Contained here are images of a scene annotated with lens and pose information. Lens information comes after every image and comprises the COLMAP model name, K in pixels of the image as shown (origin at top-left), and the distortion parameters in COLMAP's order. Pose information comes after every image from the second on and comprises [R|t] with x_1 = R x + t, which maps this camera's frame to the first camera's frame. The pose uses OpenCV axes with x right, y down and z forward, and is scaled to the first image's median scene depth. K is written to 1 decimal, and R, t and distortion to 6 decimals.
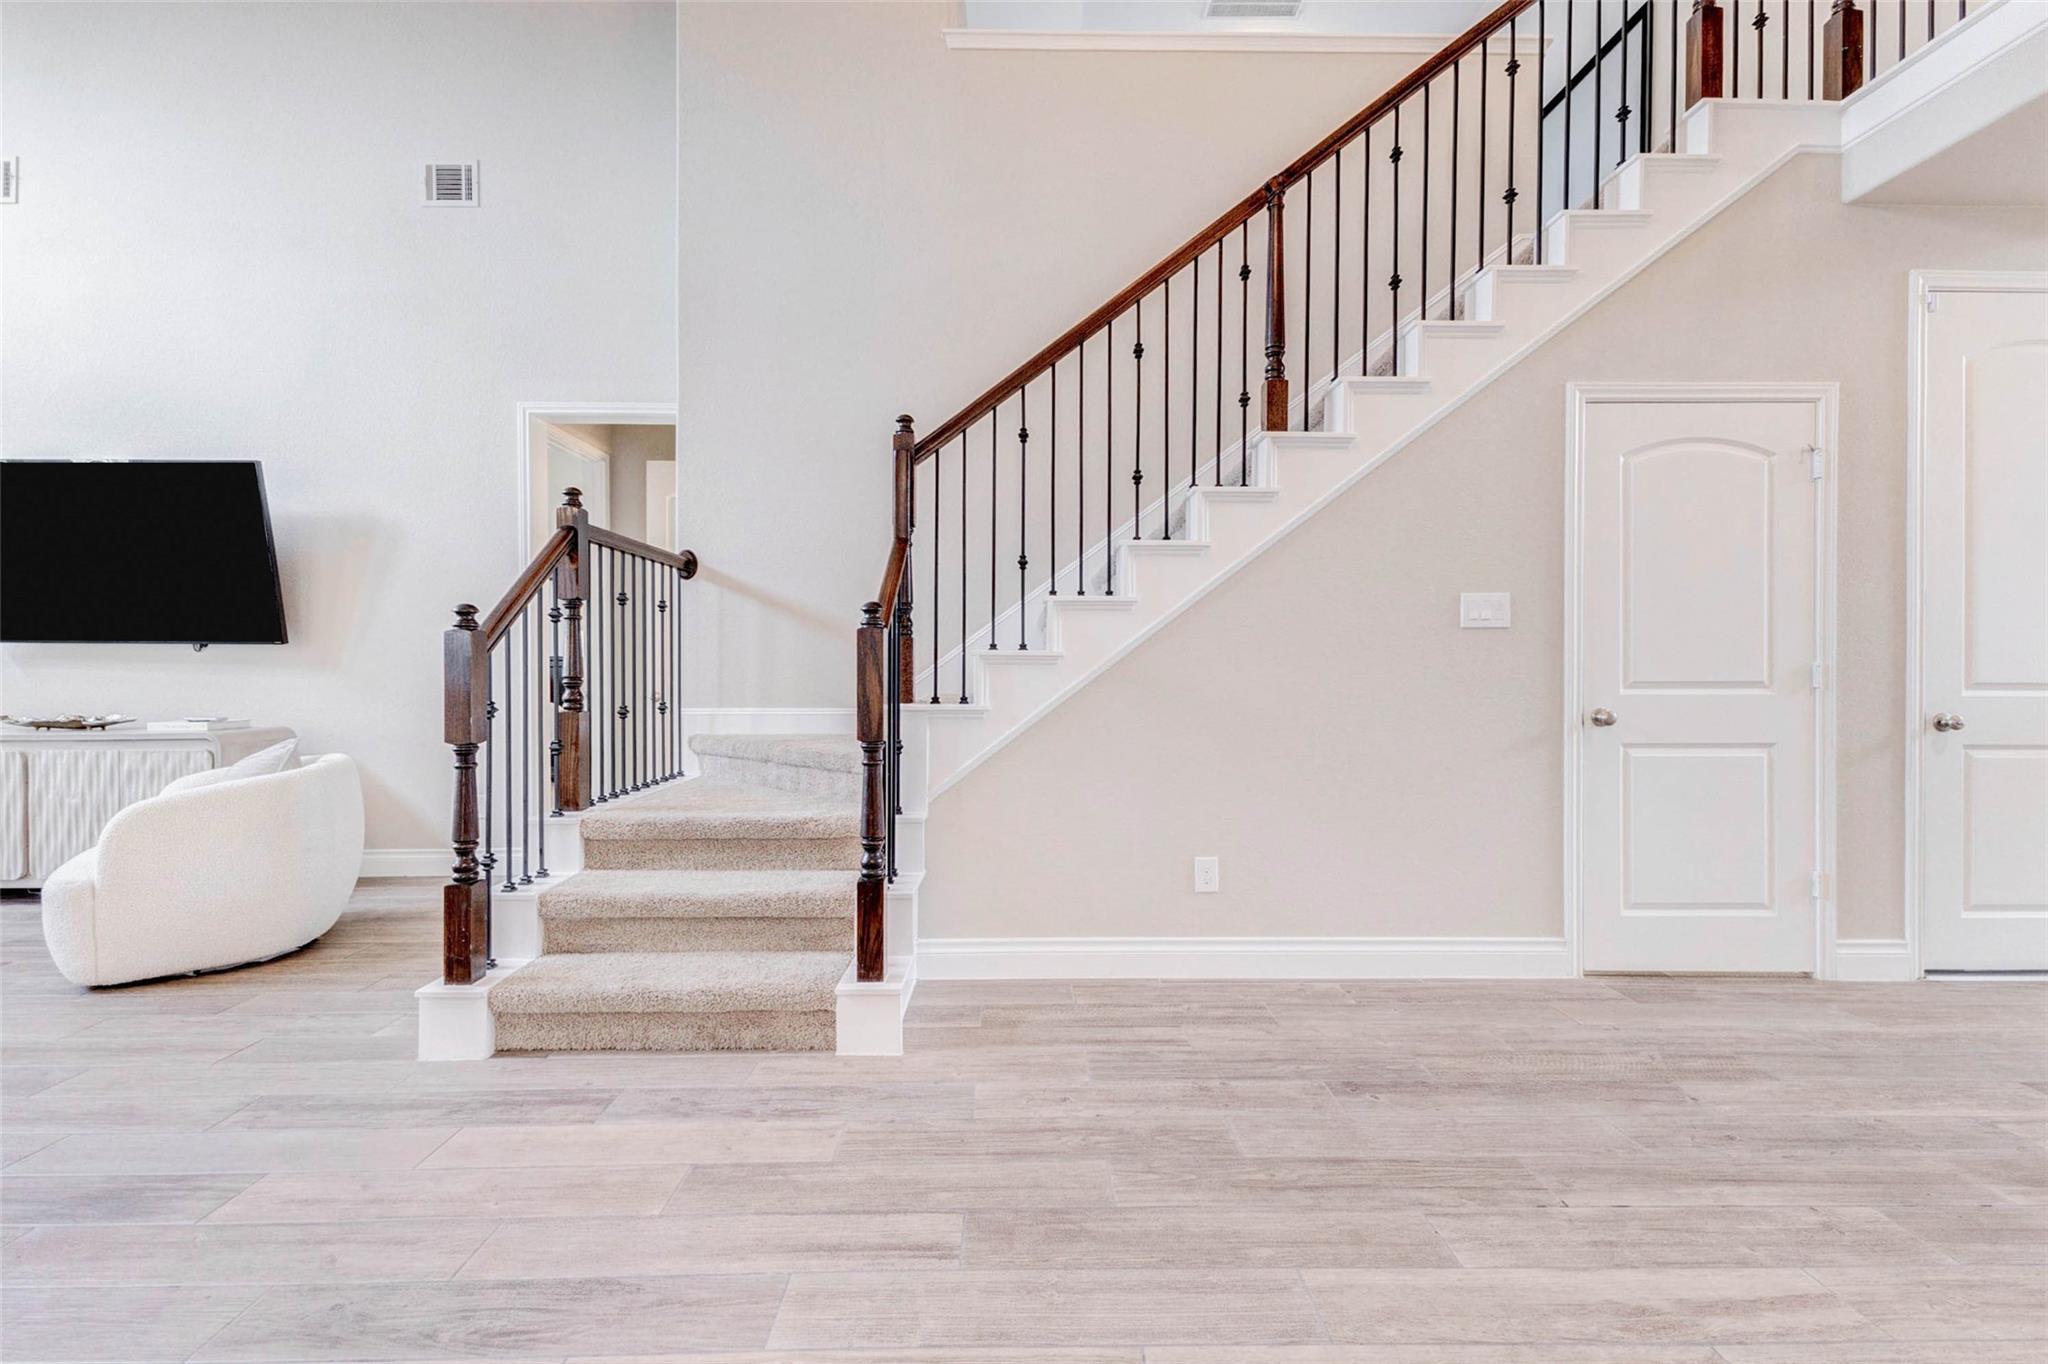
lens RADIAL K [[882.3, 0, 1018.7], [0, 882.3, 685.2], [0, 0, 1]] dist [0.009826, -0.000350]
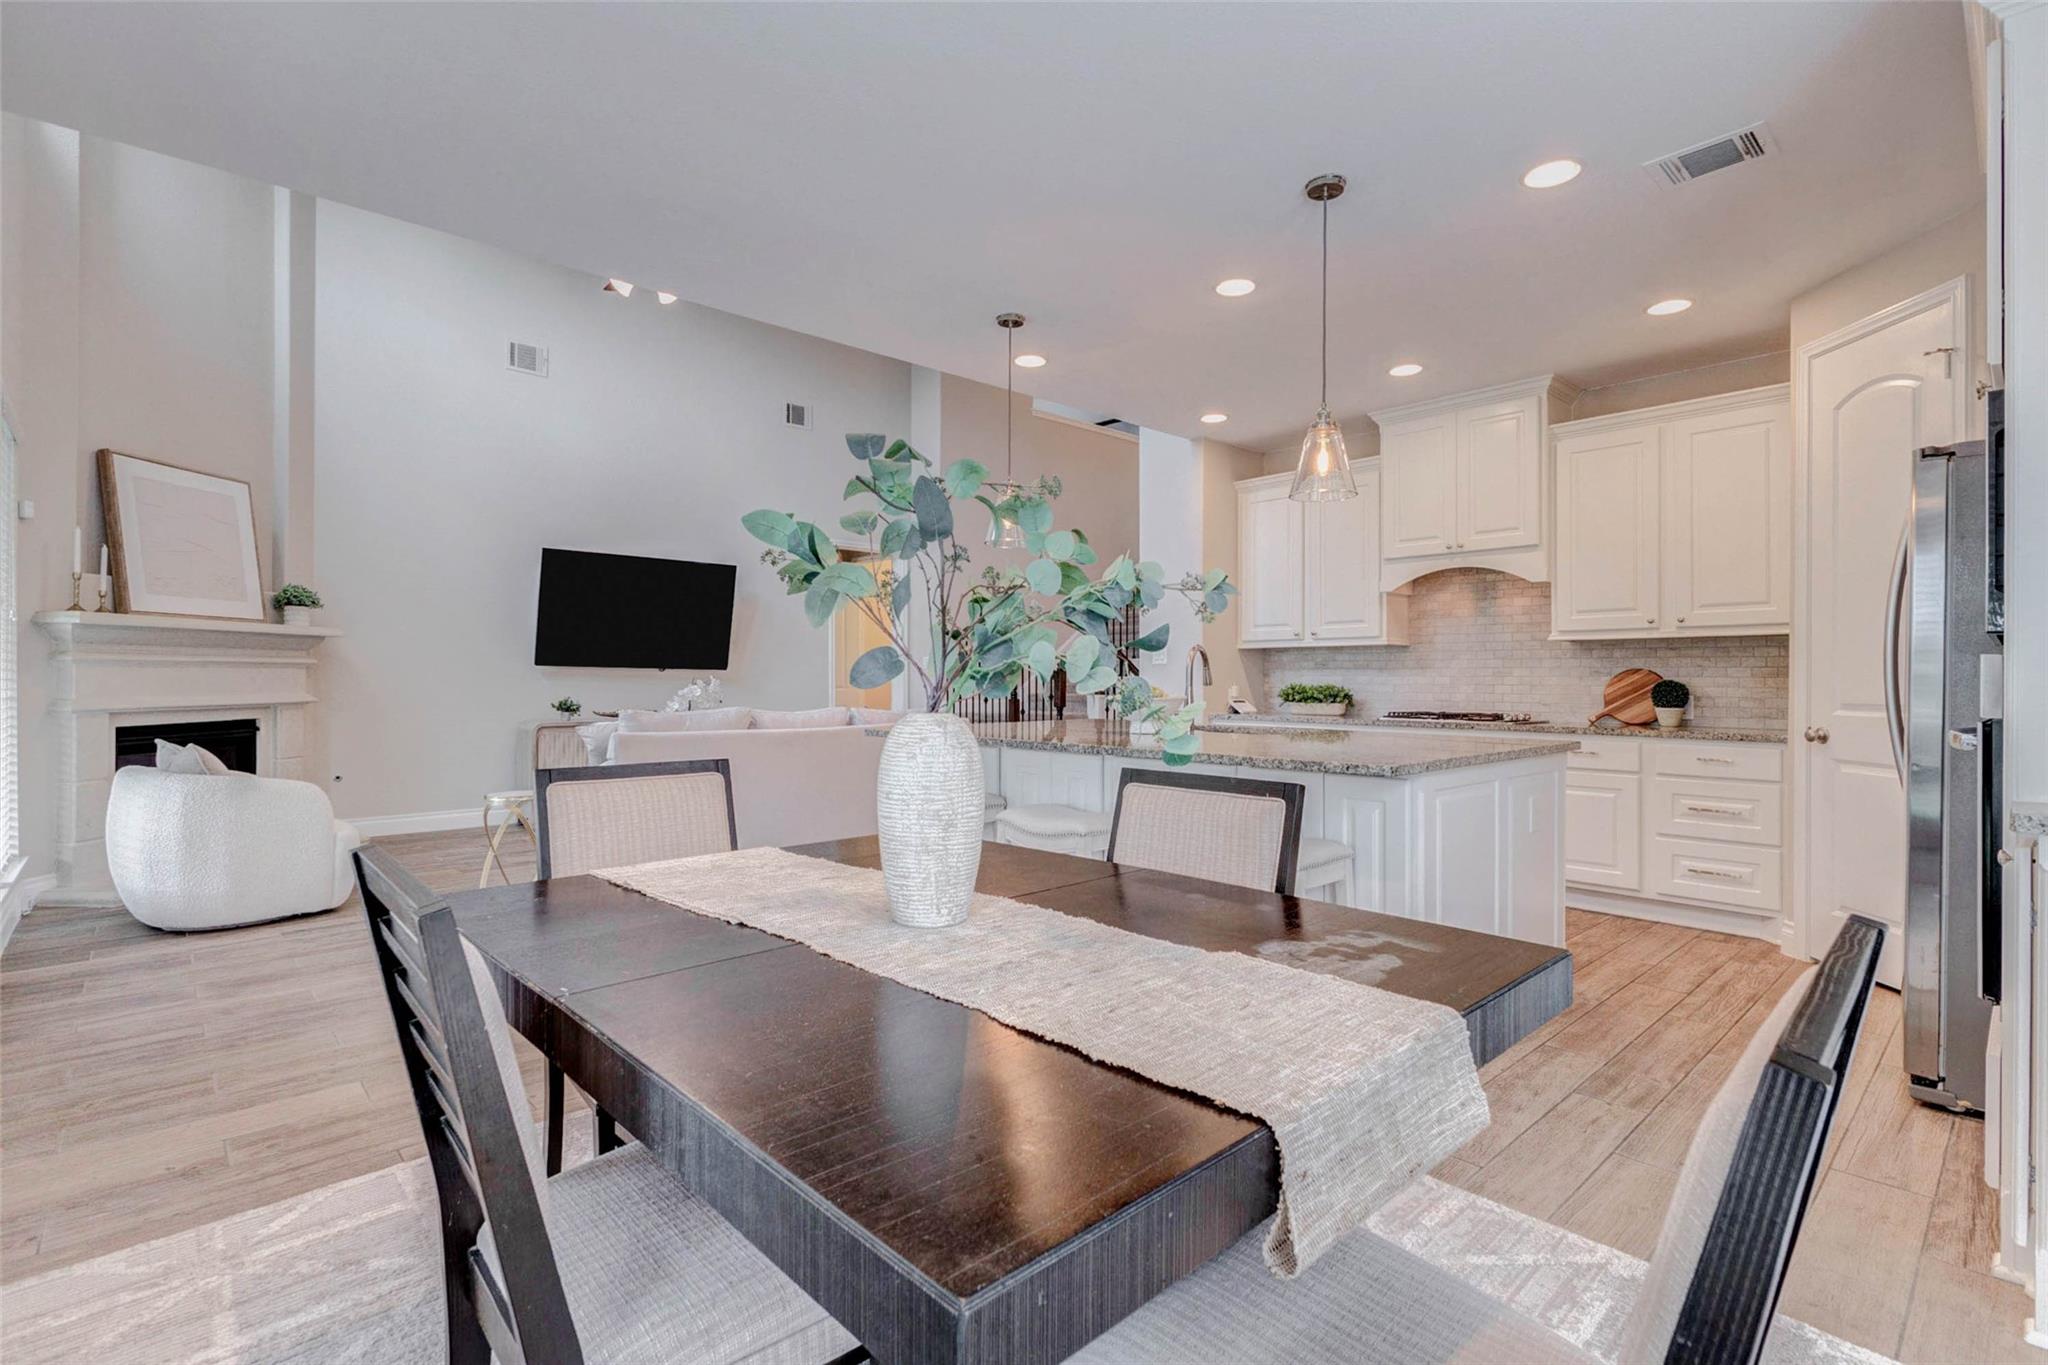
lens RADIAL K [[942.2, 0, 1024.0], [0, 942.2, 682.5], [0, 0, 1]] dist [-0.021938, -0.000220]
pose [[0.730915, 0.001837, 0.682466, -2.912908], [0.015089, 0.999708, -0.018850, 0.041762], [-0.682301, 0.024075, 0.730675, -1.275107]]
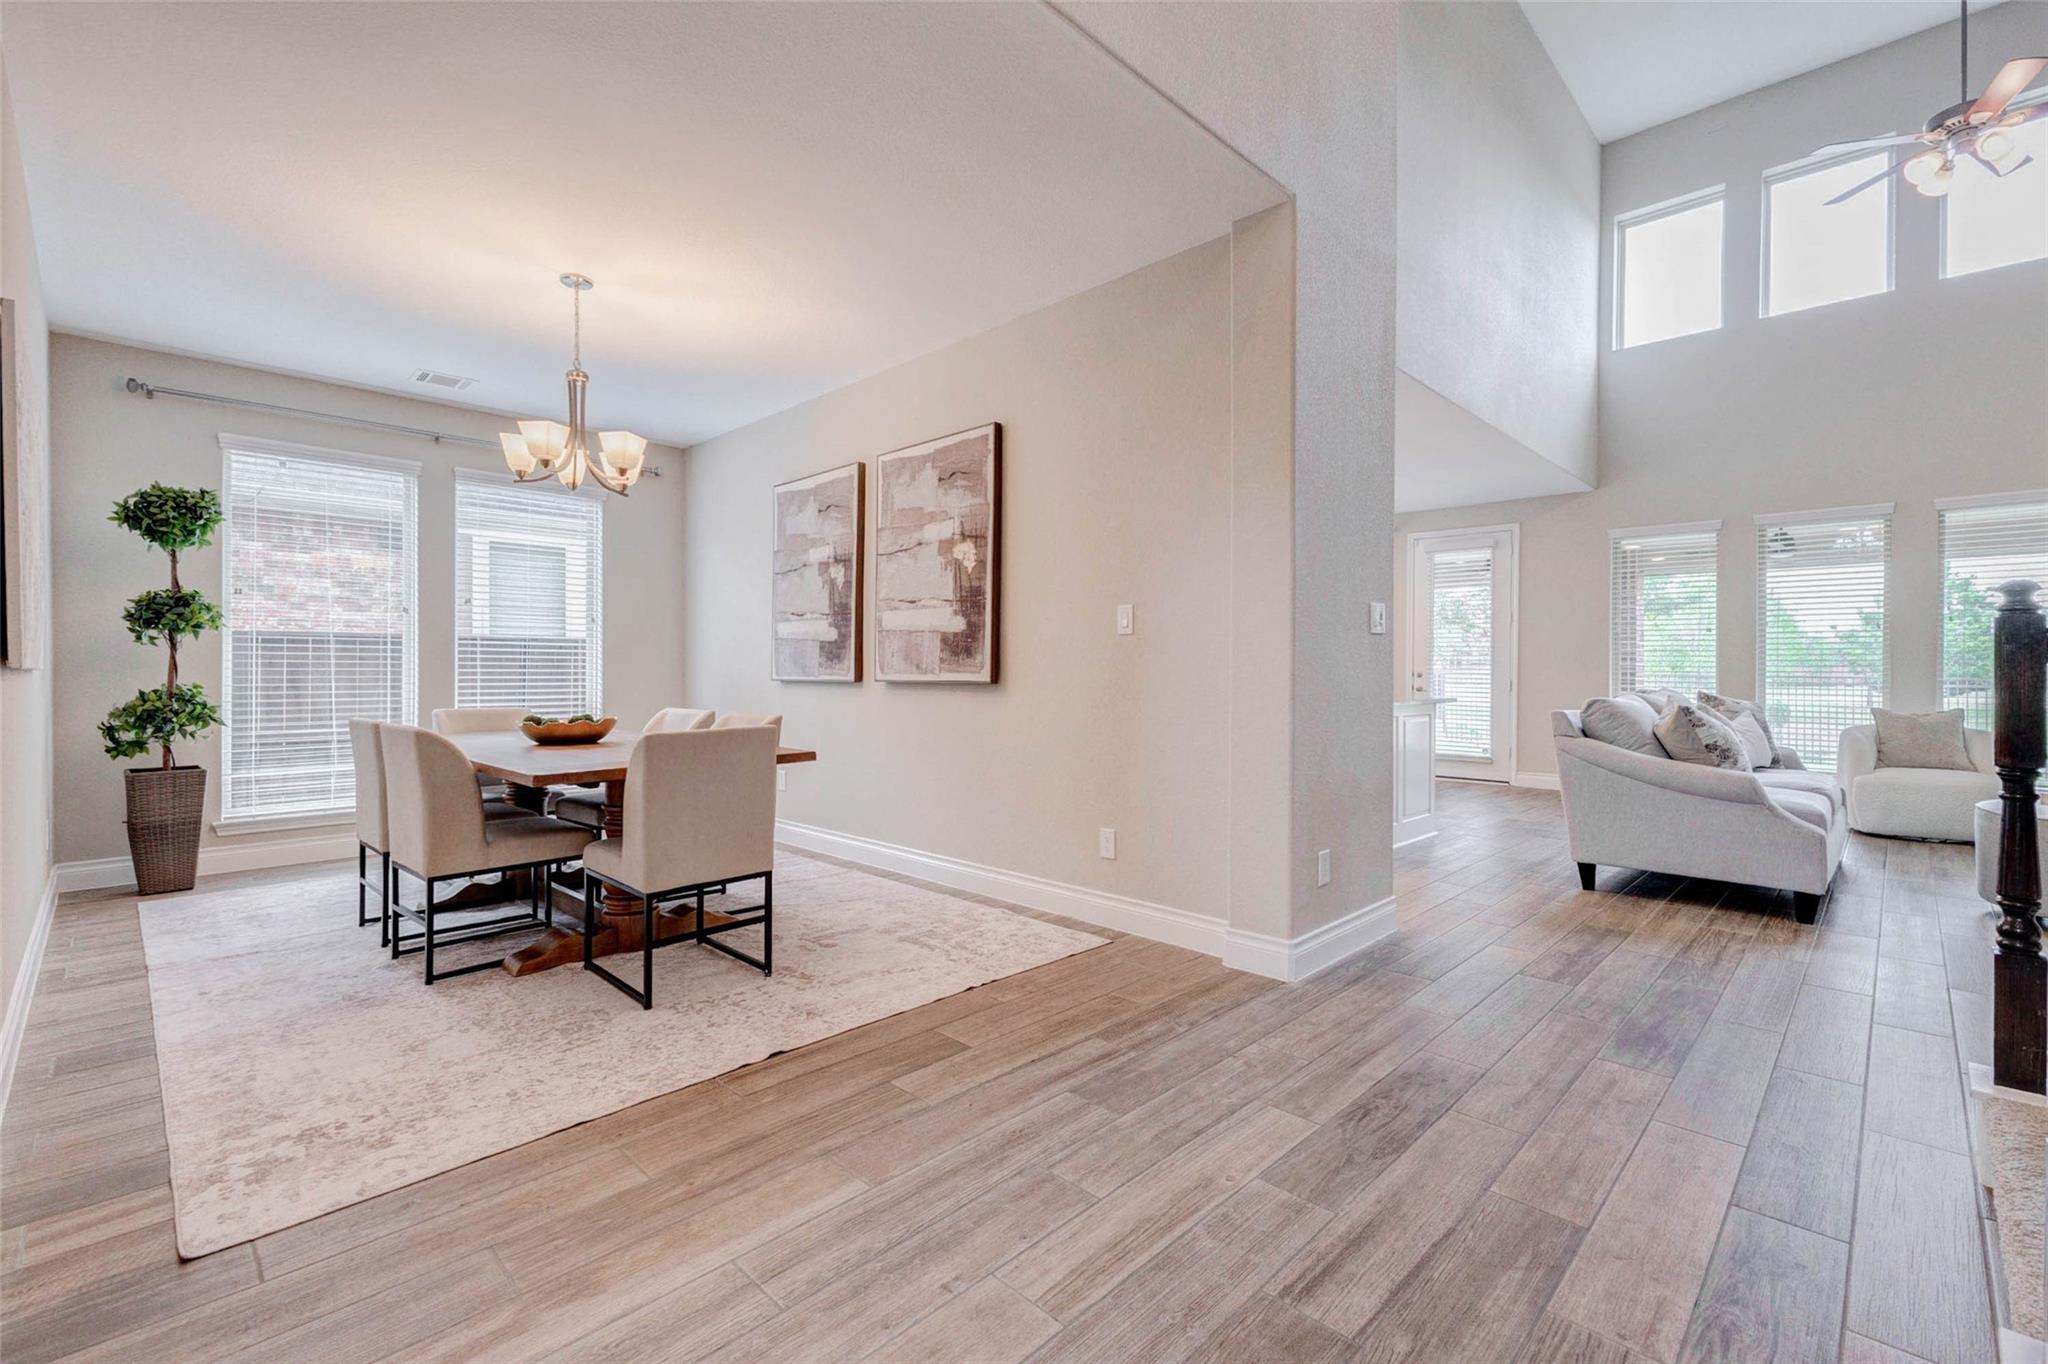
lens RADIAL K [[896.5, 0, 1016.9], [0, 896.5, 668.8], [0, 0, 1]] dist [0.012712, -0.000235]
pose [[-0.705249, 0.001223, -0.708958, 0.507719], [-0.021571, 0.999498, 0.023183, -0.015539], [0.708631, 0.031643, -0.704869, 0.930729]]
